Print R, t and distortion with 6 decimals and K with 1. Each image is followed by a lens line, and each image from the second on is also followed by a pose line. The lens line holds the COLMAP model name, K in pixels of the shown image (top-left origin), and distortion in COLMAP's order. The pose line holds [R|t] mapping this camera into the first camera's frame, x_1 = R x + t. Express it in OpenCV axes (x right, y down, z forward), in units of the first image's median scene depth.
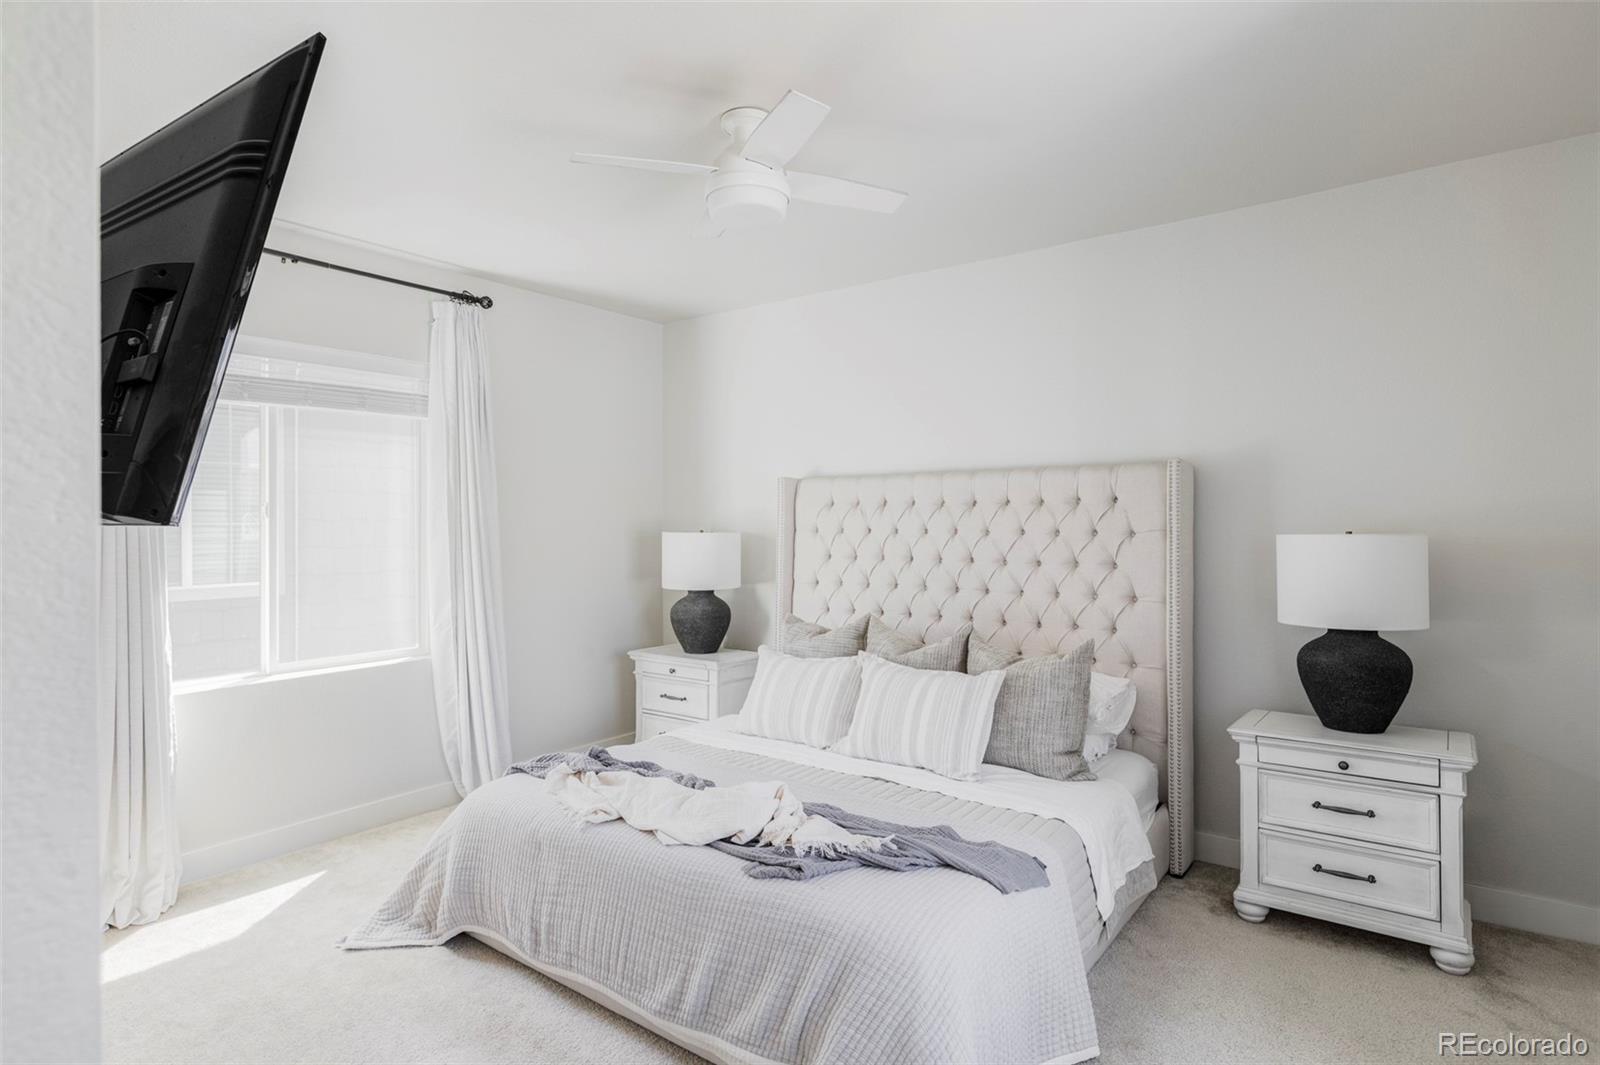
lens RADIAL K [[830.7, 0, 800.0], [0, 830.7, 532.5], [0, 0, 1]] dist [0.013213, -0.000720]
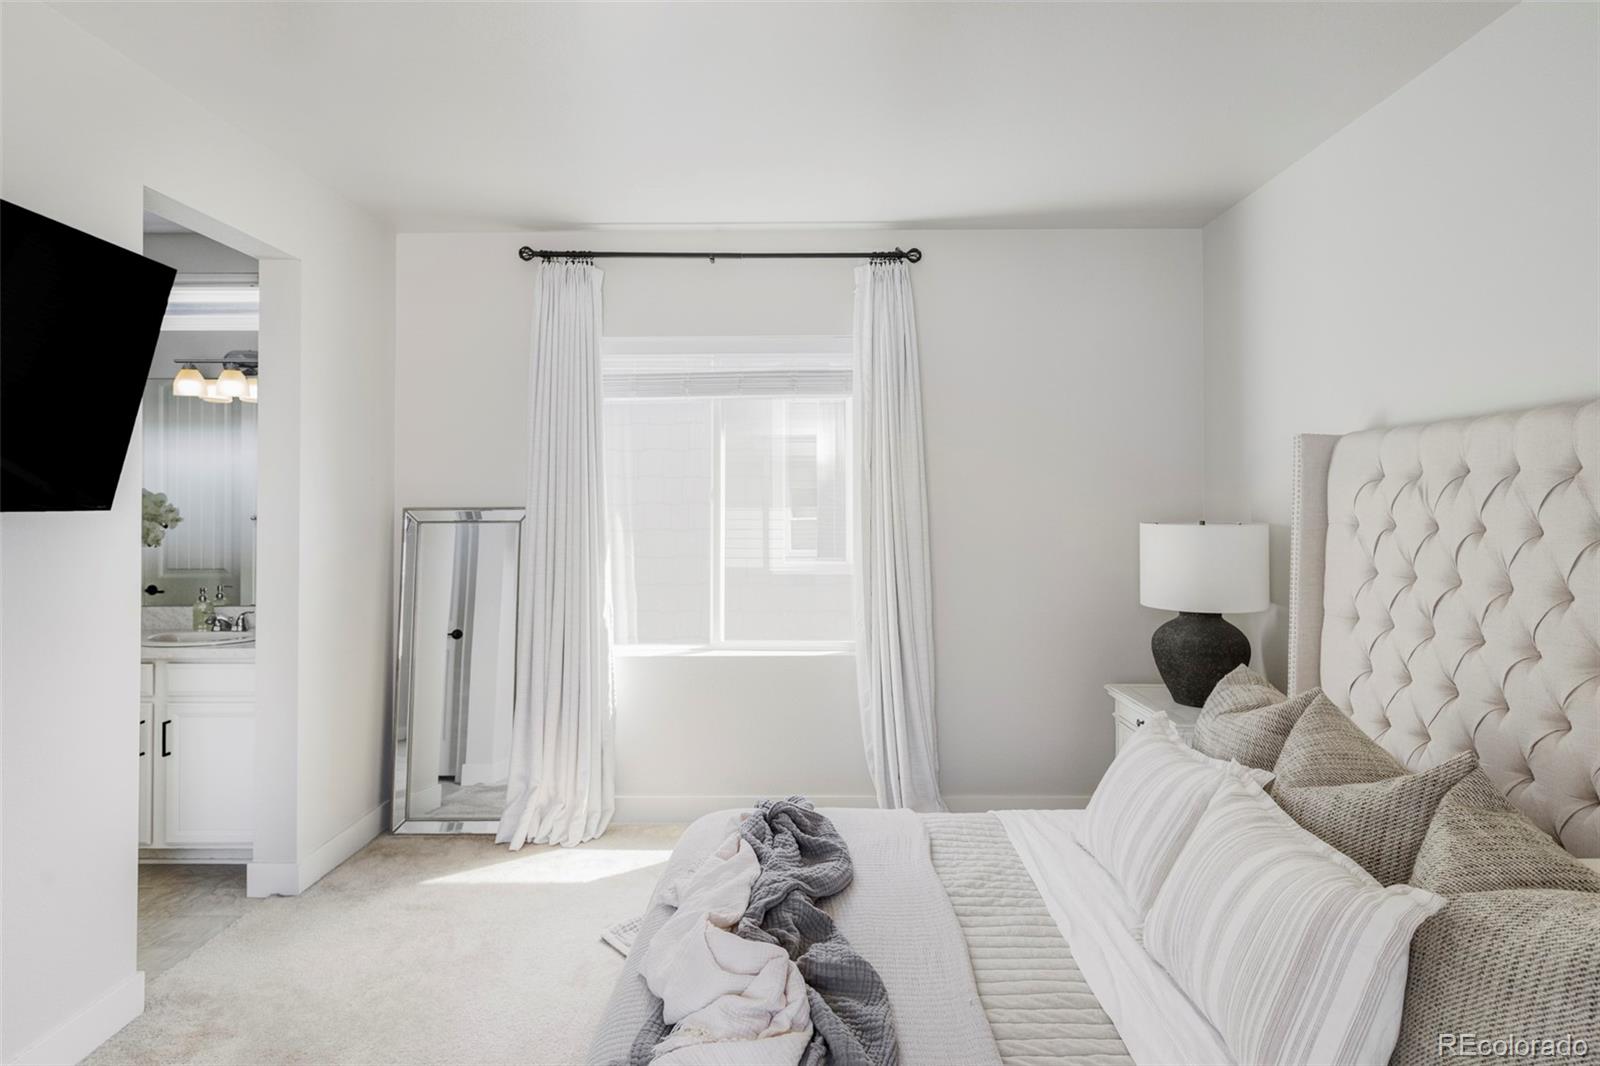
lens RADIAL K [[867.0, 0, 799.4], [0, 867.0, 501.6], [0, 0, 1]] dist [-0.003728, -0.000758]
pose [[0.604231, -0.000485, -0.796809, 0.283505], [-0.012397, 0.999873, -0.010009, -0.008615], [0.796713, 0.015925, 0.604149, 0.375151]]
